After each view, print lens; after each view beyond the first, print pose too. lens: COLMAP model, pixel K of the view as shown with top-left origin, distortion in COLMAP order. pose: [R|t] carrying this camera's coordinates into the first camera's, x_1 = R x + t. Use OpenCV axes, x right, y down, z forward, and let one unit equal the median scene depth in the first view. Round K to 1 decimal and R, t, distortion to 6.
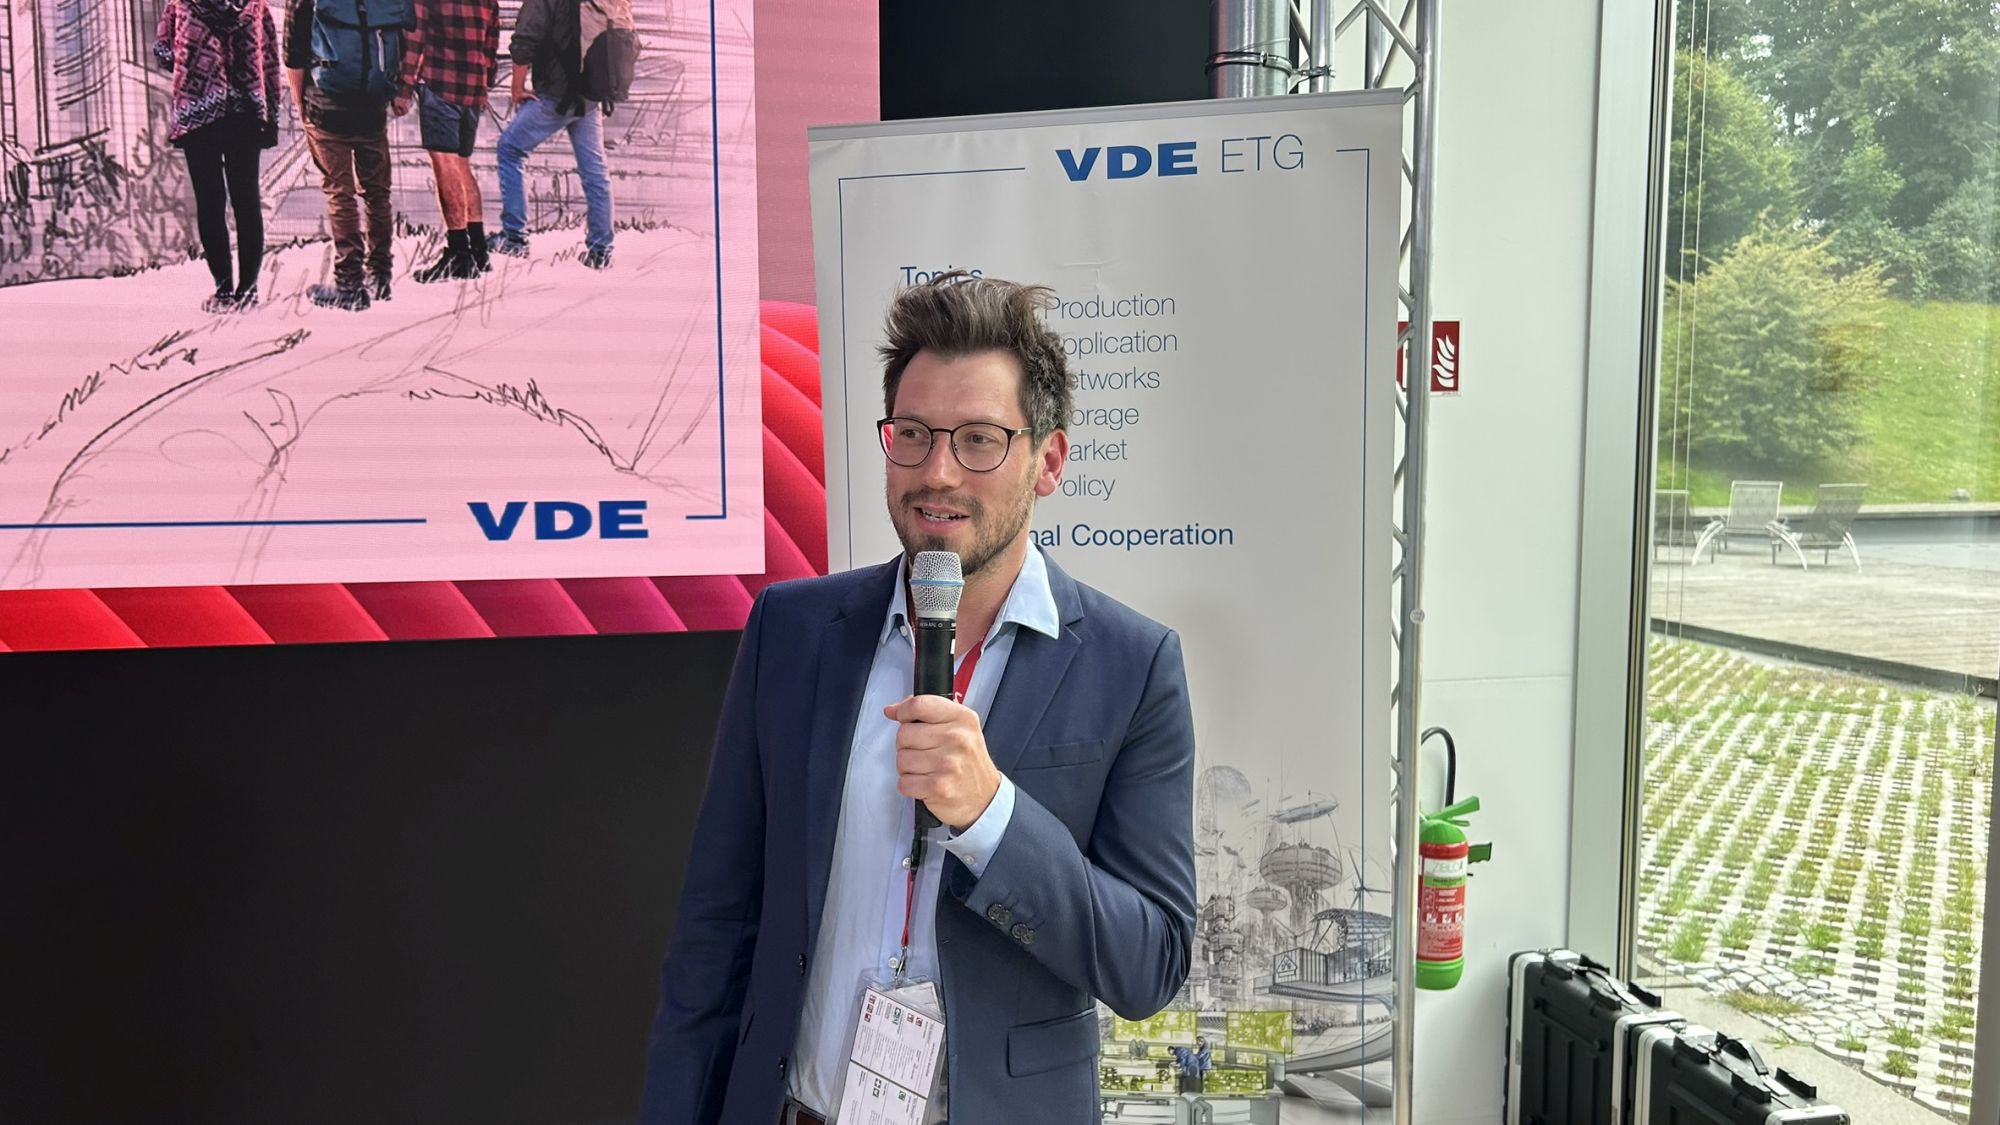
lens RADIAL K [[1523.9, 0, 987.5], [0, 1523.9, 584.6], [0, 0, 1]] dist [0.050299, -0.062203]
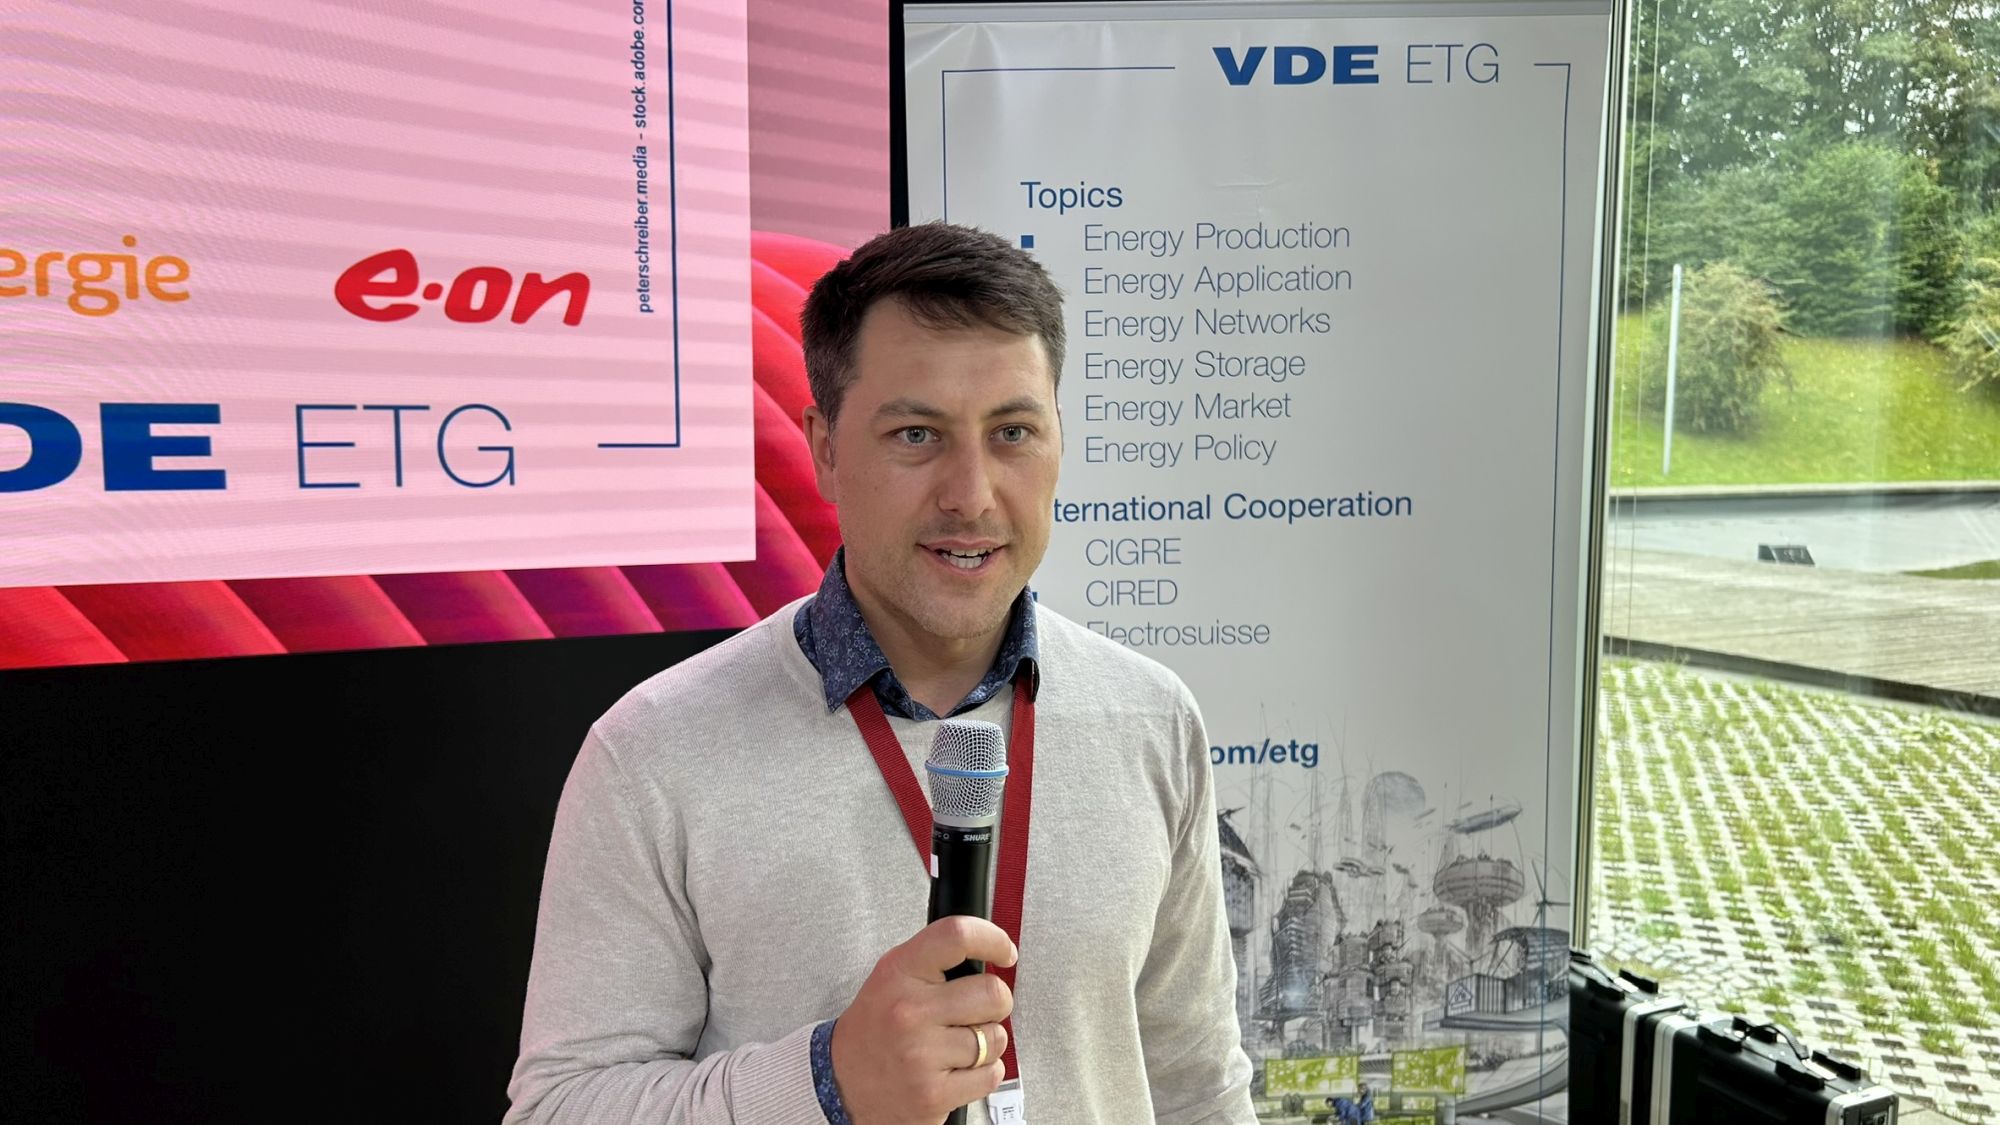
lens RADIAL K [[1523.9, 0, 990.7], [0, 1523.9, 574.7], [0, 0, 1]] dist [0.050299, -0.062203]
pose [[0.975893, -0.016697, 0.217611, -0.222053], [0.016687, 0.999859, 0.001884, 0.001484], [-0.217612, 0.001793, 0.976034, 0.173870]]
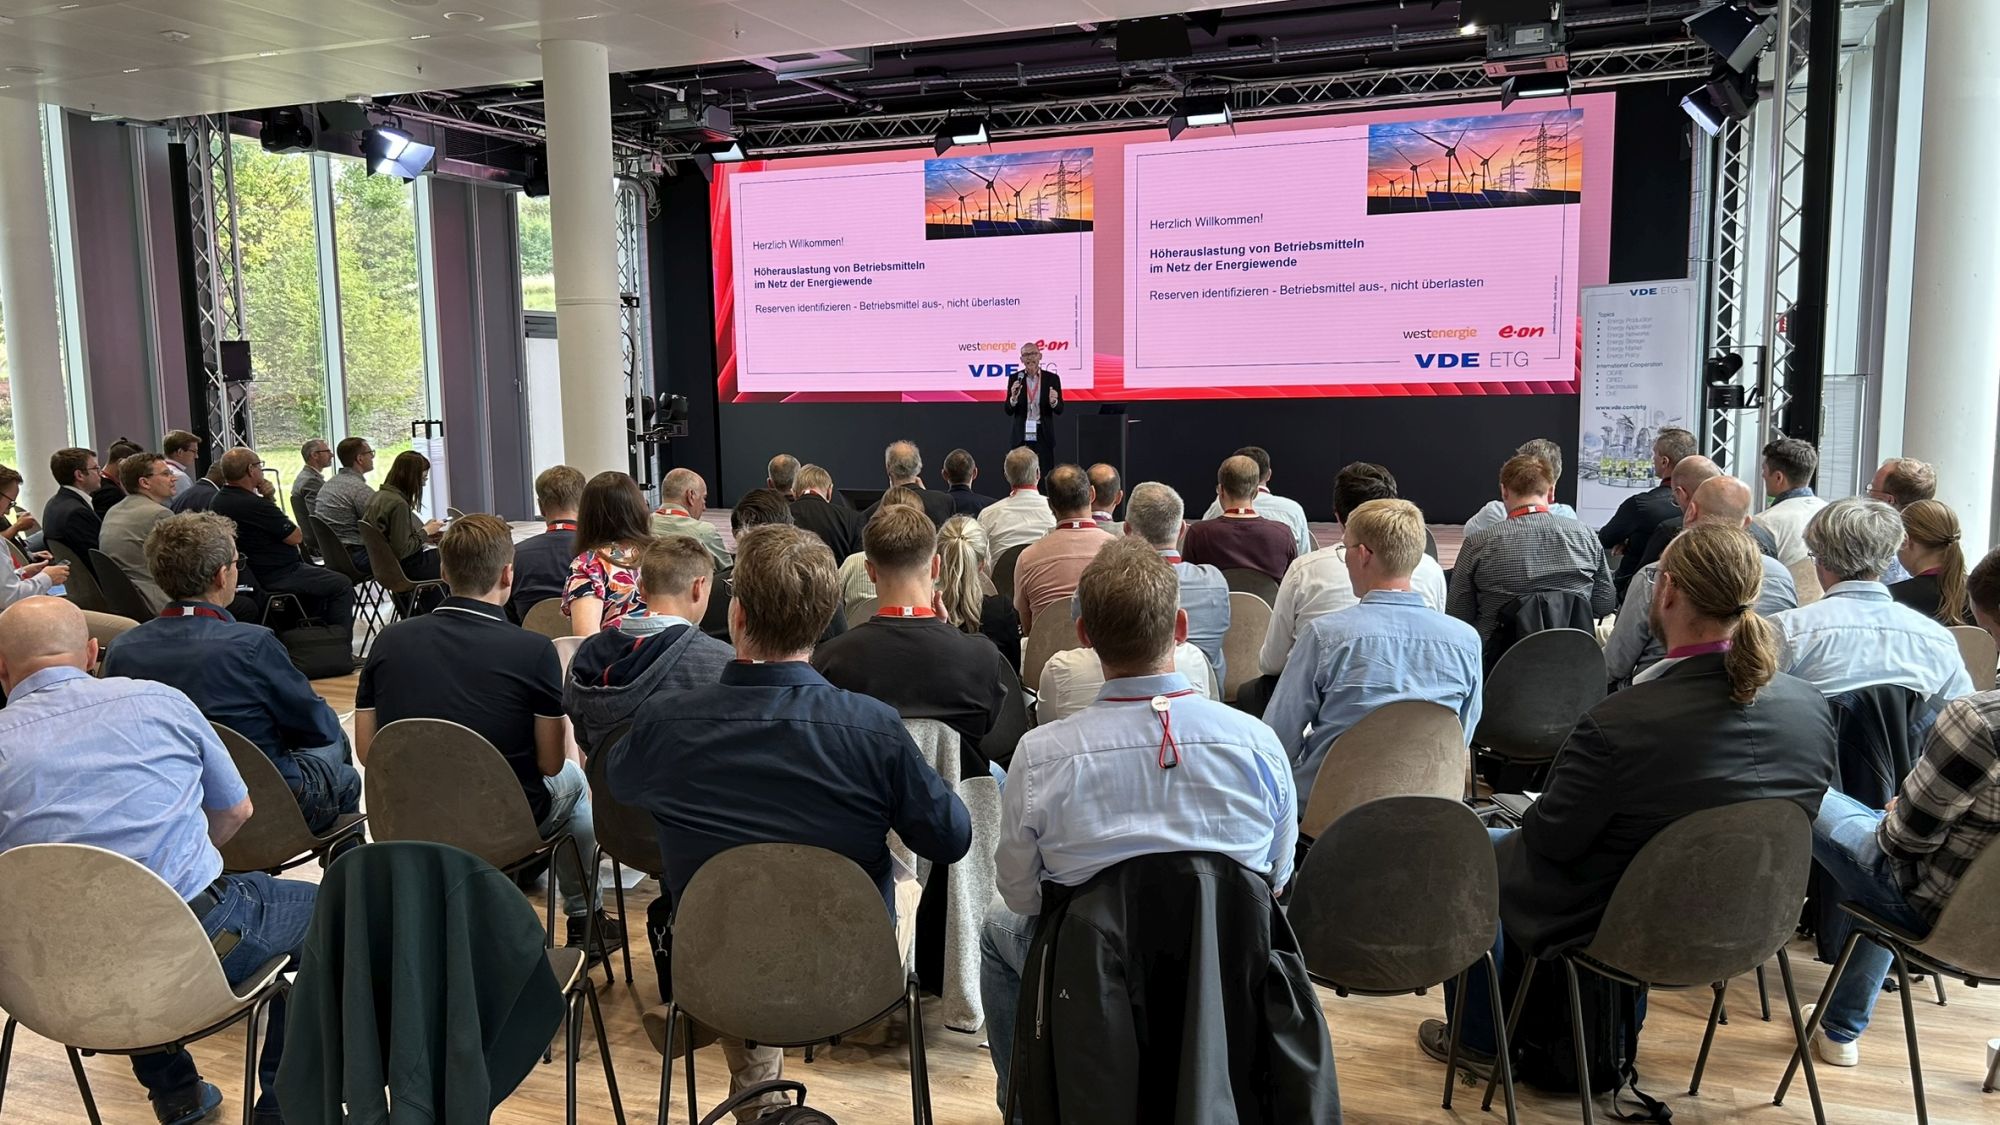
lens RADIAL K [[1523.9, 0, 993.3], [0, 1523.9, 573.5], [0, 0, 1]] dist [0.050299, -0.062203]
pose [[0.824583, 0.059506, -0.562603, 1.057088], [-0.046137, 0.998214, 0.037959, 0.488590], [0.563857, -0.005344, 0.825855, -3.818982]]
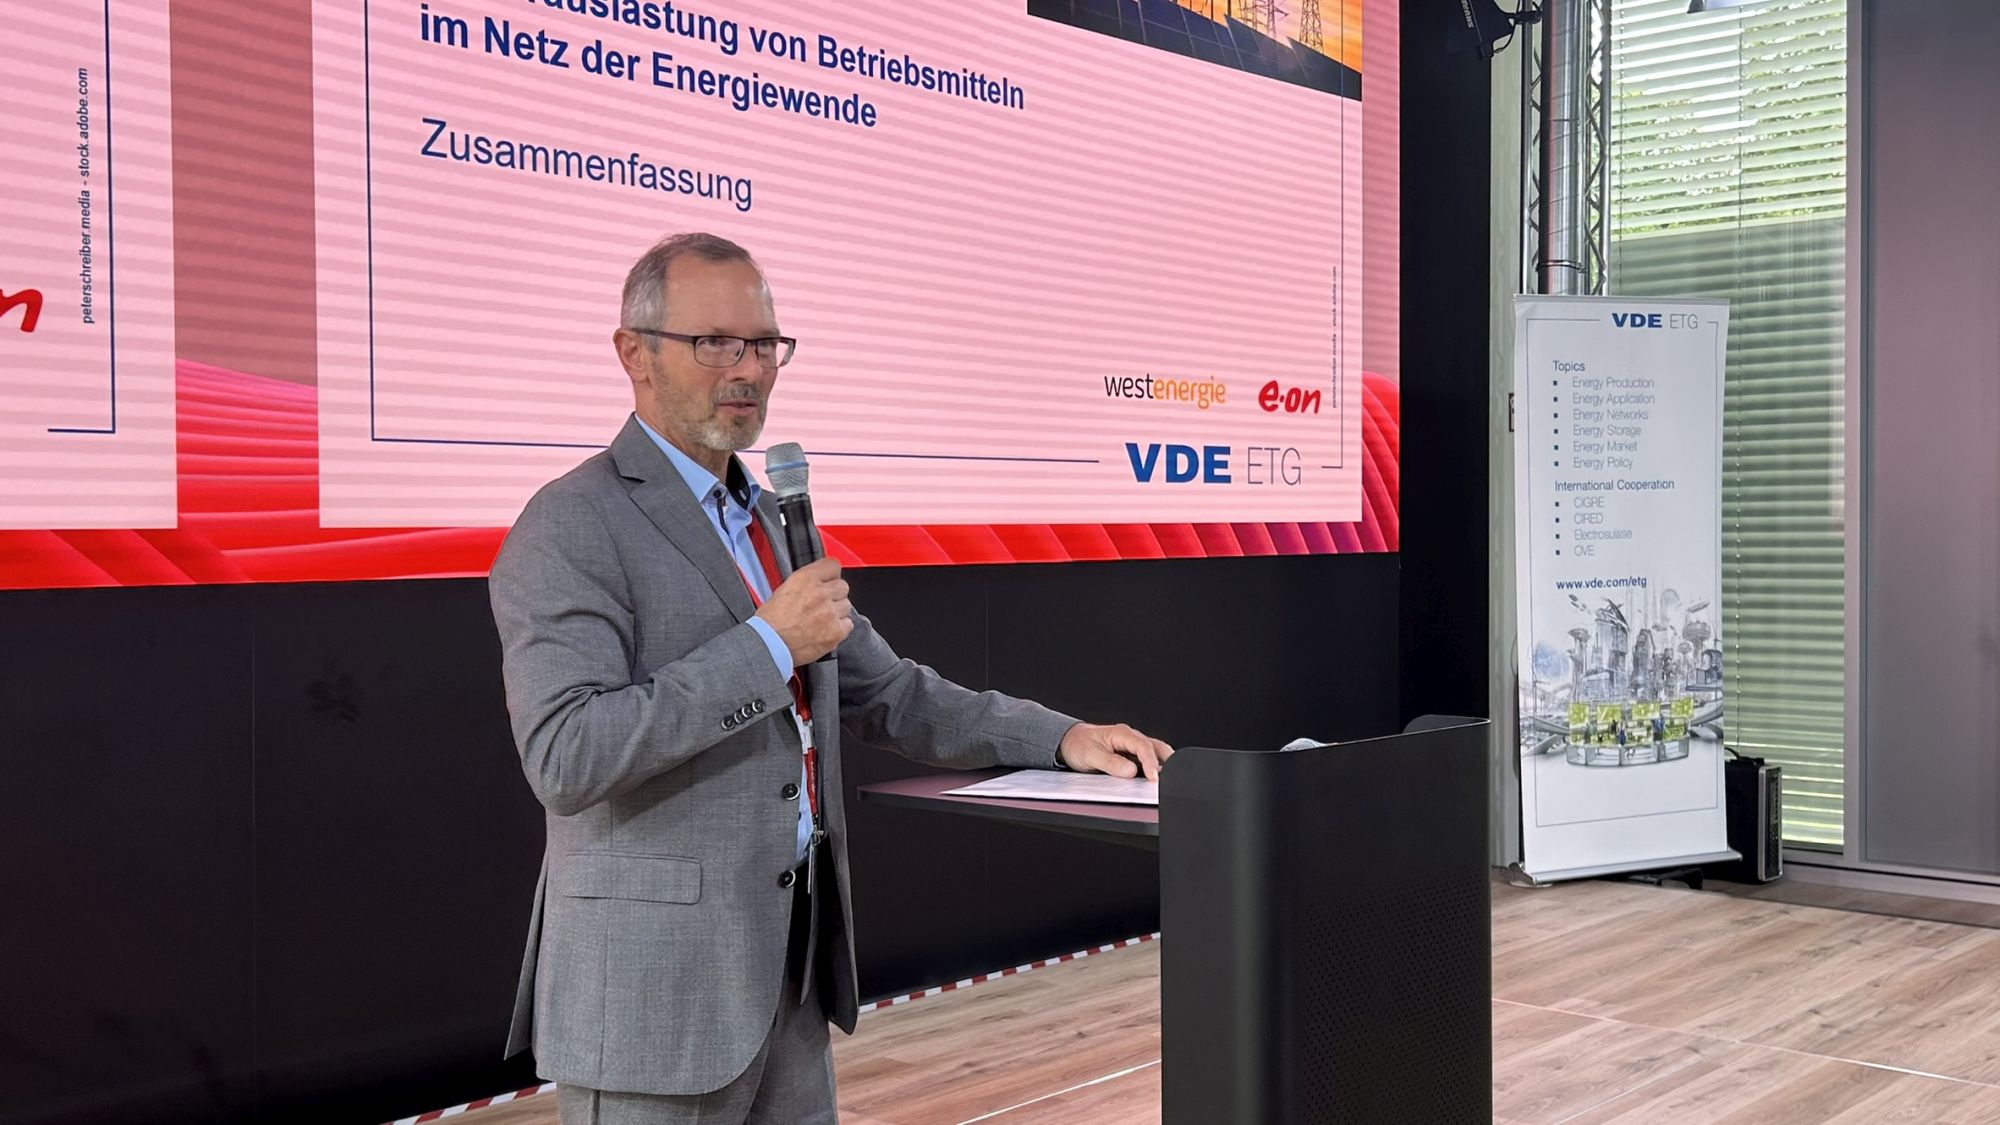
lens RADIAL K [[2042.8, 0, 996.6], [0, 2042.8, 597.1], [0, 0, 1]] dist [0.096208, 0.000000]
pose [[0.819632, -0.023450, 0.572411, -2.060826], [0.063145, 0.996772, -0.049583, 0.189794], [-0.569400, 0.076785, 0.818466, -0.787407]]
